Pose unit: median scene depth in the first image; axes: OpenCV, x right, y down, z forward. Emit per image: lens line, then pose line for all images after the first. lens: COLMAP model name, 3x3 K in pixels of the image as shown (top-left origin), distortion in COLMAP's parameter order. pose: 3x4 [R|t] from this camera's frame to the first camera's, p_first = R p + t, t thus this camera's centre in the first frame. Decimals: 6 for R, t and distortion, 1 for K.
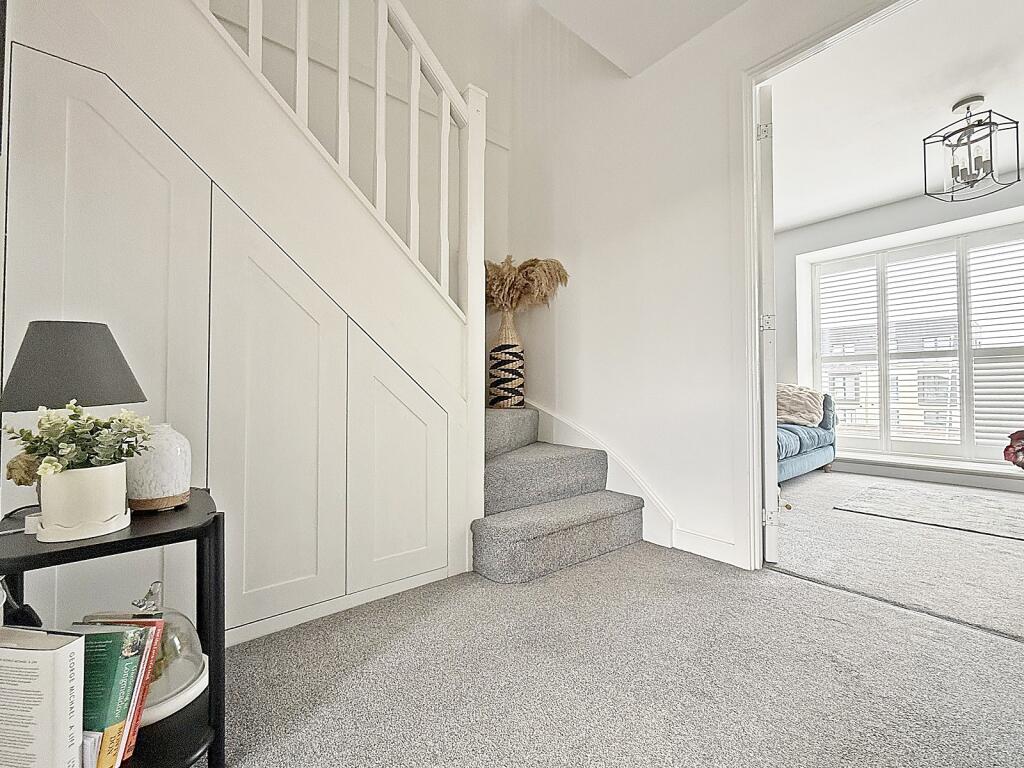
lens RADIAL K [[415.6, 0, 525.6], [0, 415.6, 379.9], [0, 0, 1]] dist [0.005601, -0.000336]
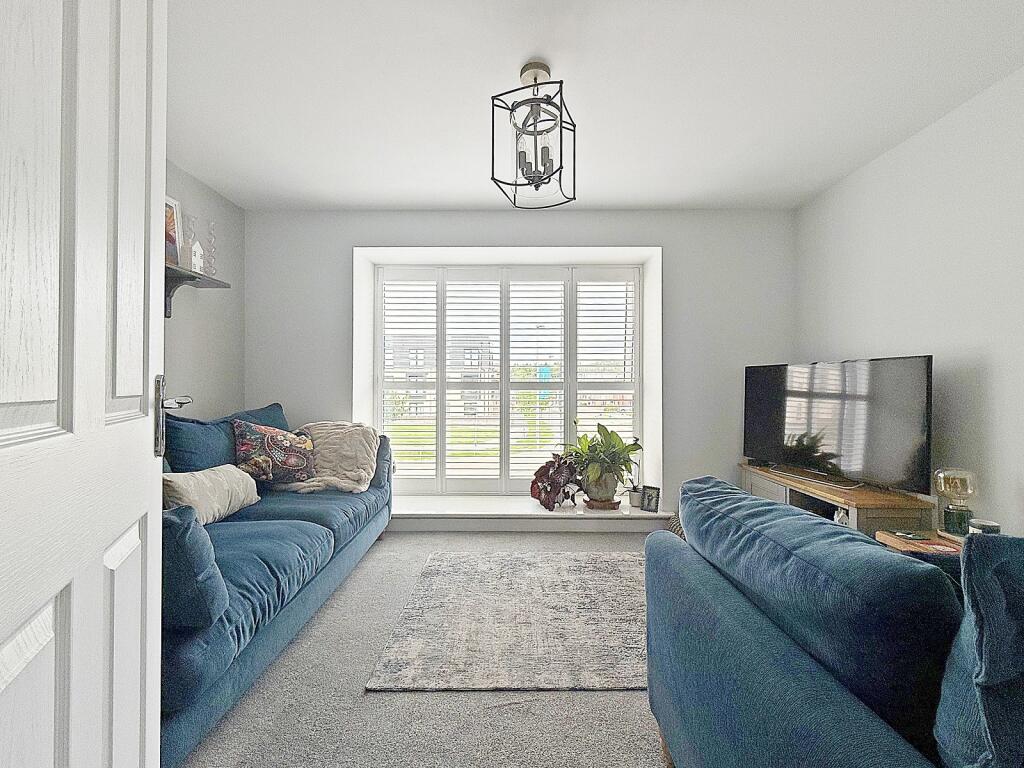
lens RADIAL K [[415.6, 0, 509.6], [0, 415.6, 386.8], [0, 0, 1]] dist [0.005601, -0.000336]
pose [[0.639488, 0.007845, 0.768761, 0.343632], [-0.021111, 0.999750, 0.007358, -0.080063], [-0.768511, -0.020935, 0.639494, 0.407301]]
